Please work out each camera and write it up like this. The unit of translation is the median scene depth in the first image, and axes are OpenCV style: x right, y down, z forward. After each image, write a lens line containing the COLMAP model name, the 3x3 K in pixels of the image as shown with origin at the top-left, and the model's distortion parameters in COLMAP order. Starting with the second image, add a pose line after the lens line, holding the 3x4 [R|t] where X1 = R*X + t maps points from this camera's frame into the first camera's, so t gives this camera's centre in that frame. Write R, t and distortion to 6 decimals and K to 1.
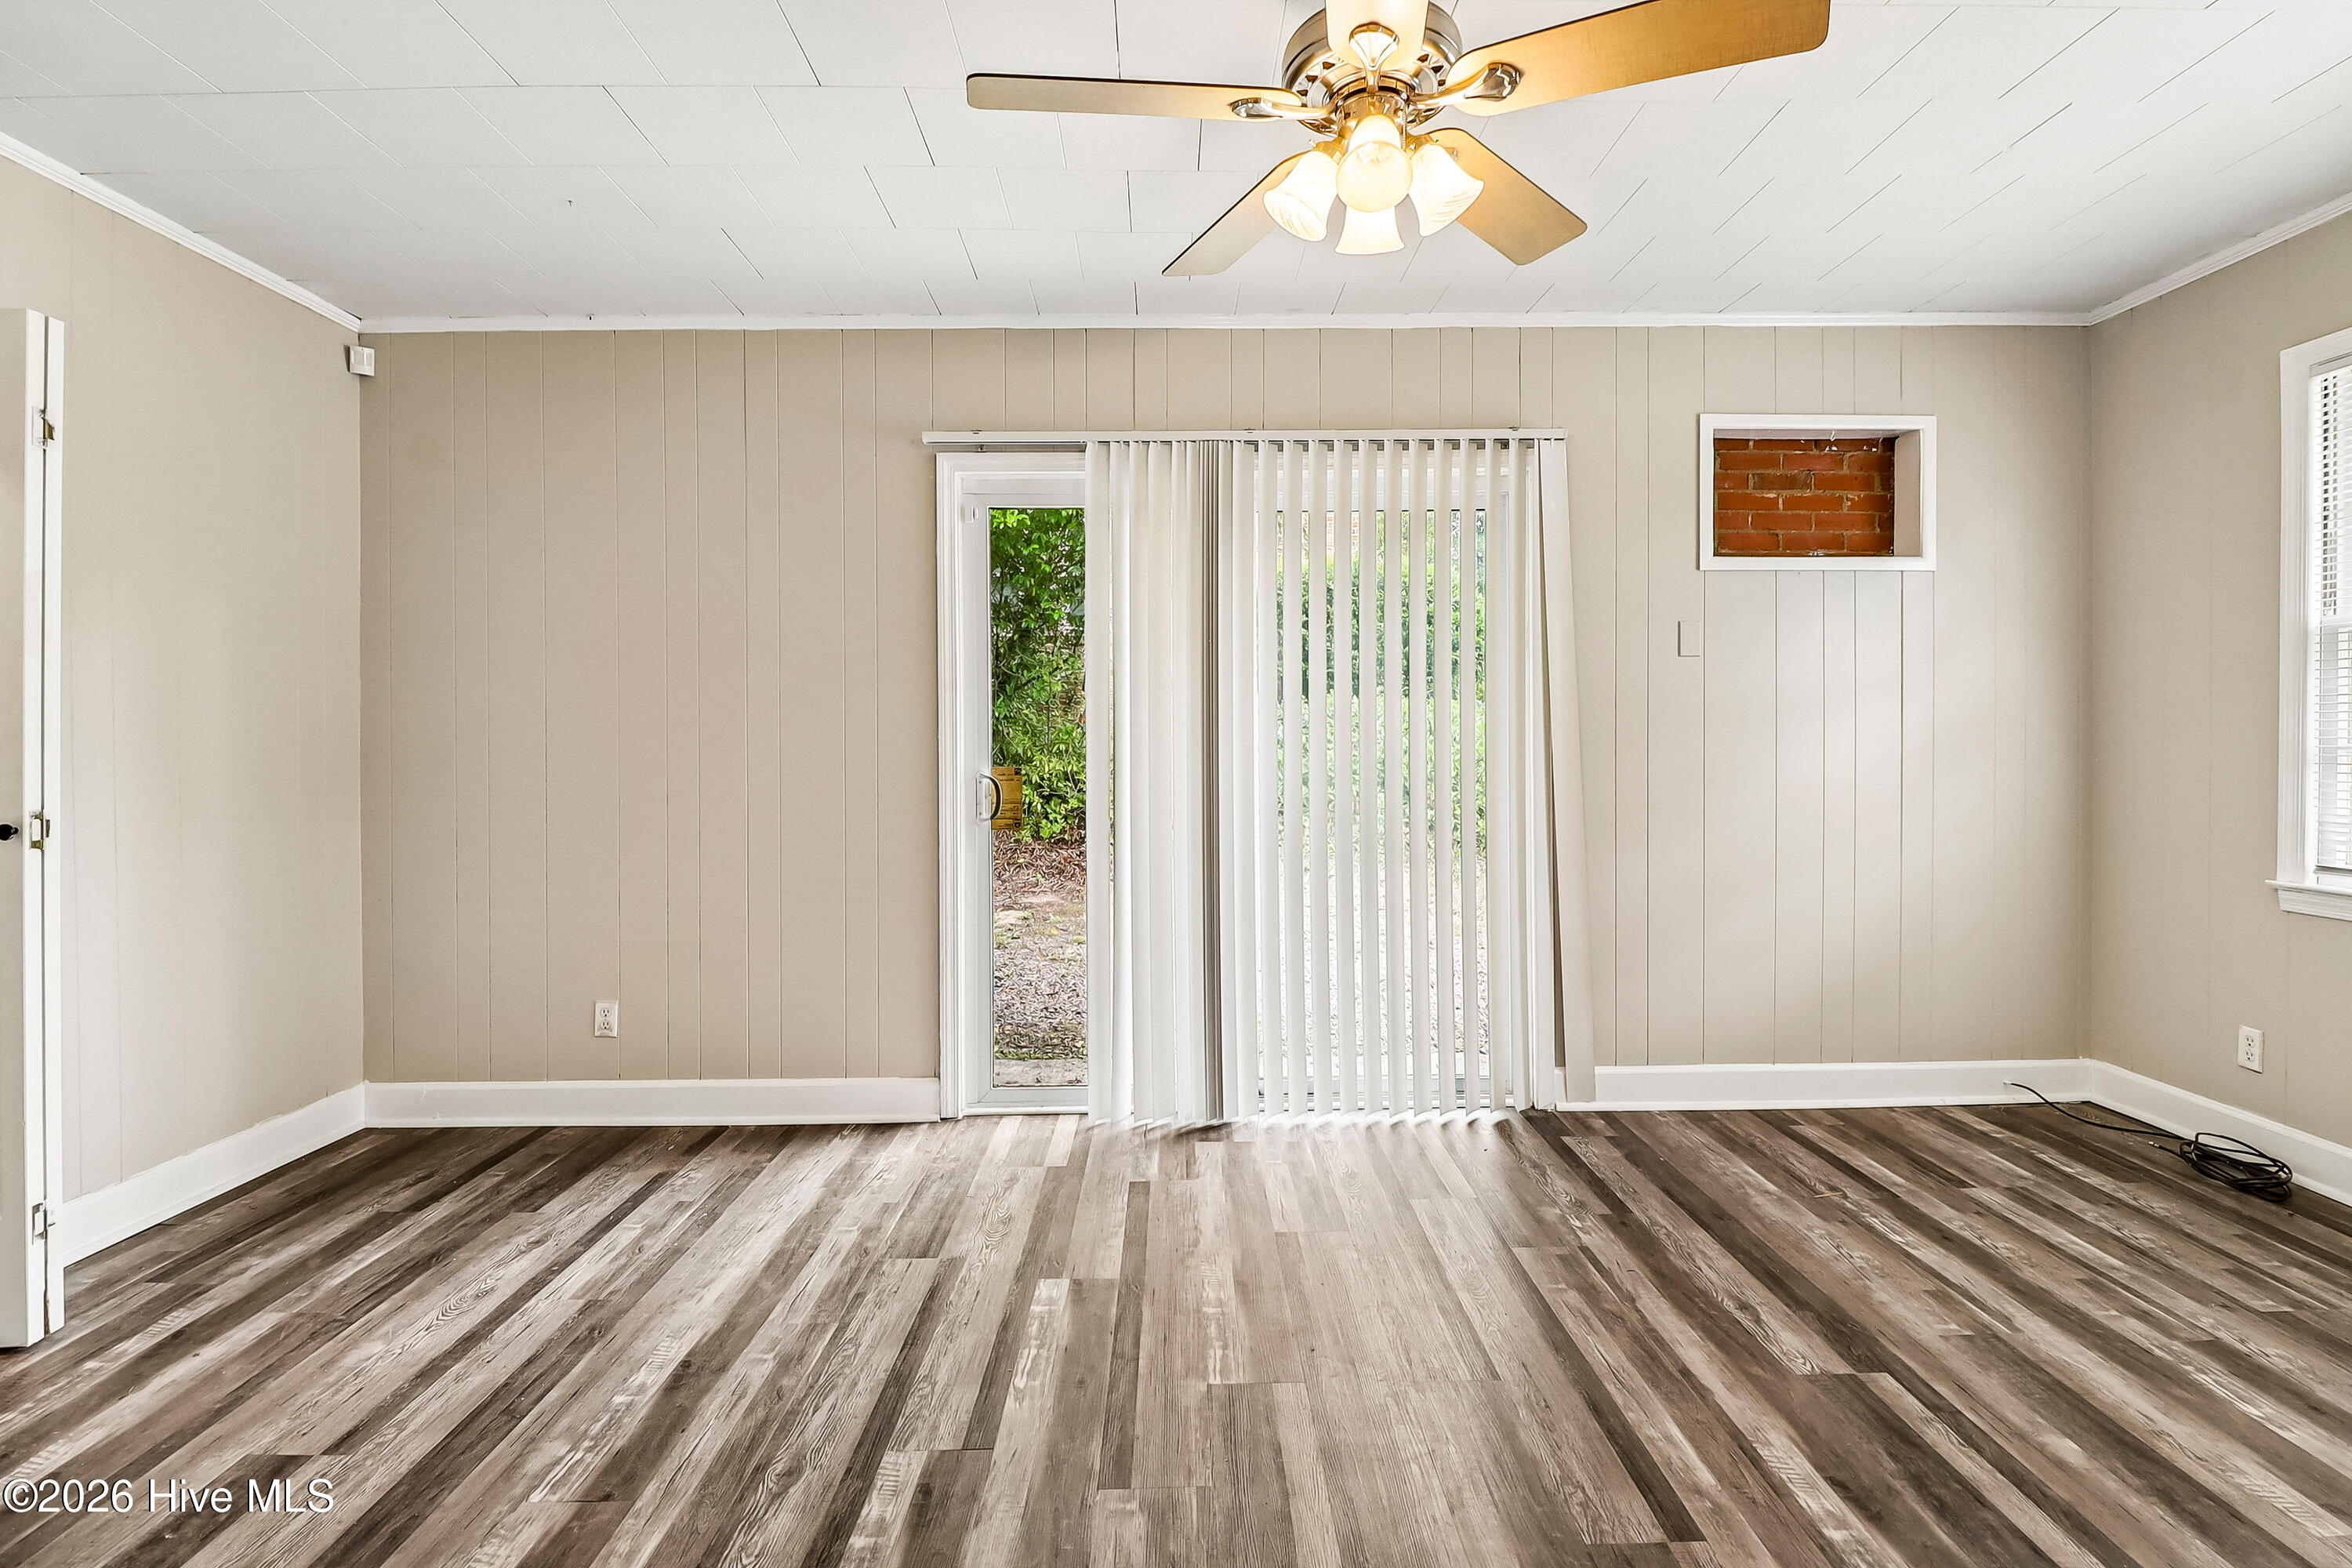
lens RADIAL K [[1077.8, 0, 1188.8], [0, 1077.8, 749.7], [0, 0, 1]] dist [0.017156, -0.025039]
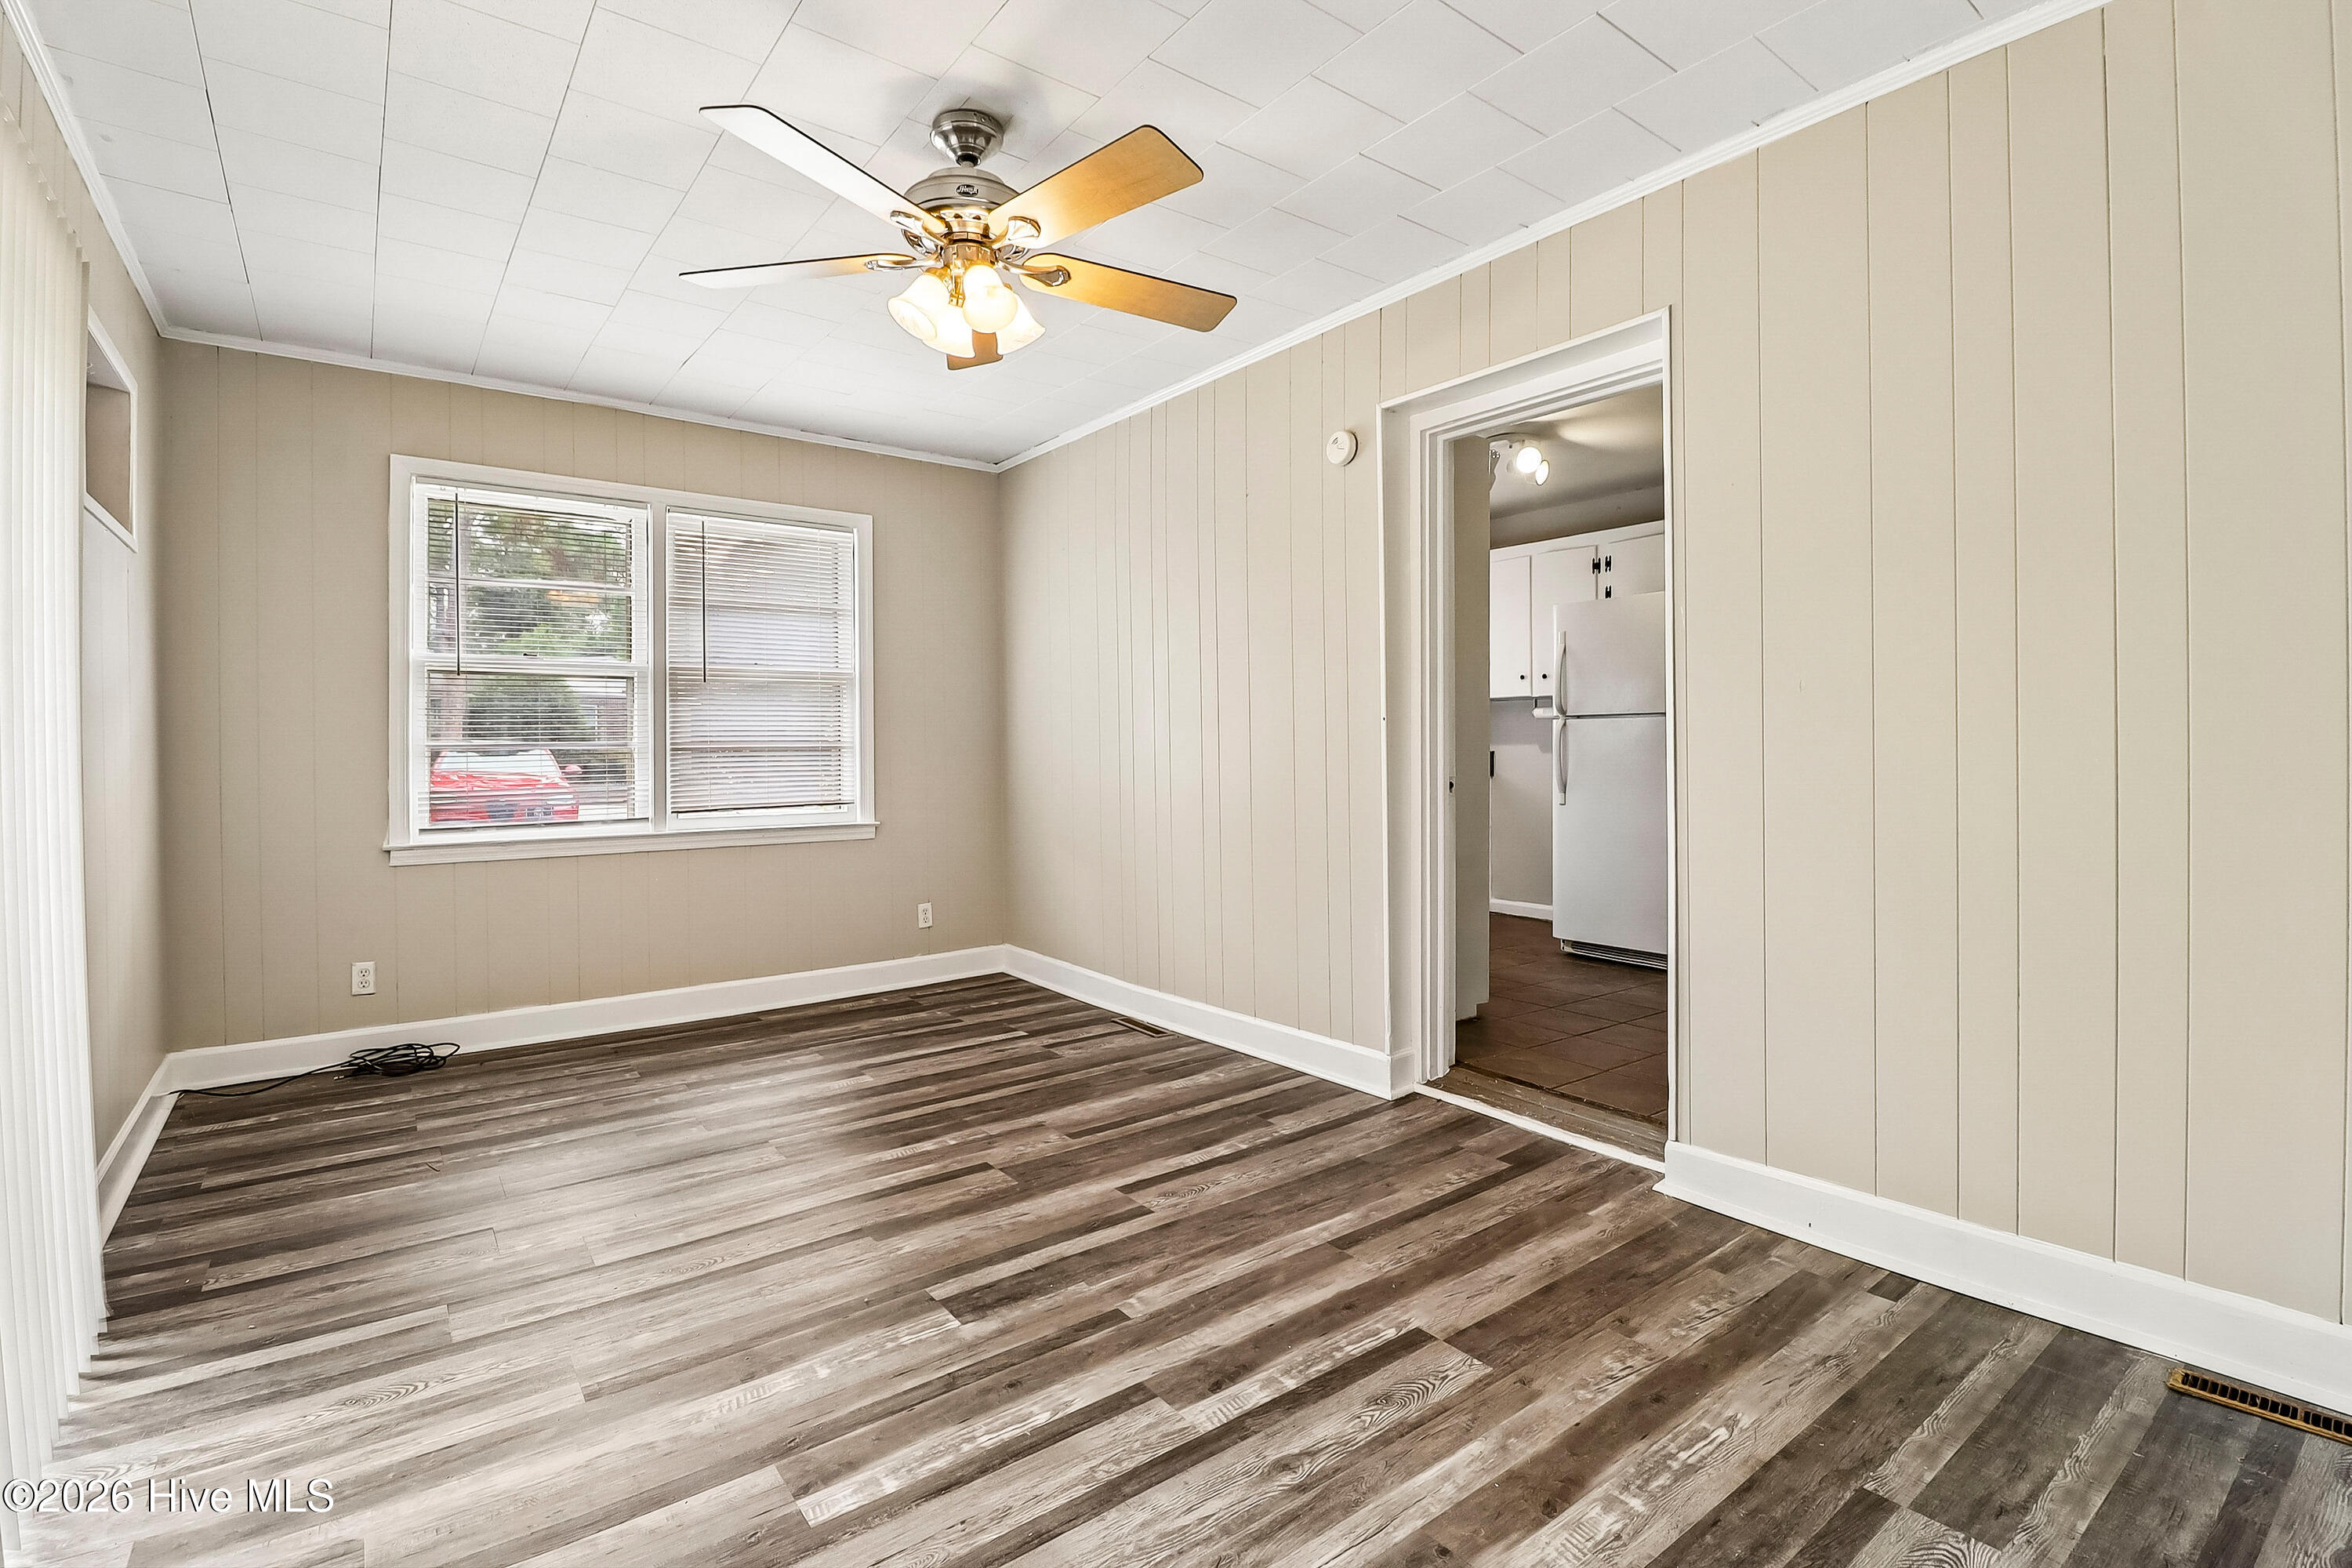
lens RADIAL K [[1077.8, 0, 1188.8], [0, 1077.8, 749.7], [0, 0, 1]] dist [0.017156, -0.025039]
pose [[-0.596391, 0.007359, 0.802661, -1.052326], [0.016471, 0.999860, 0.003071, 0.024703], [-0.802525, 0.015052, -0.596428, 1.567282]]
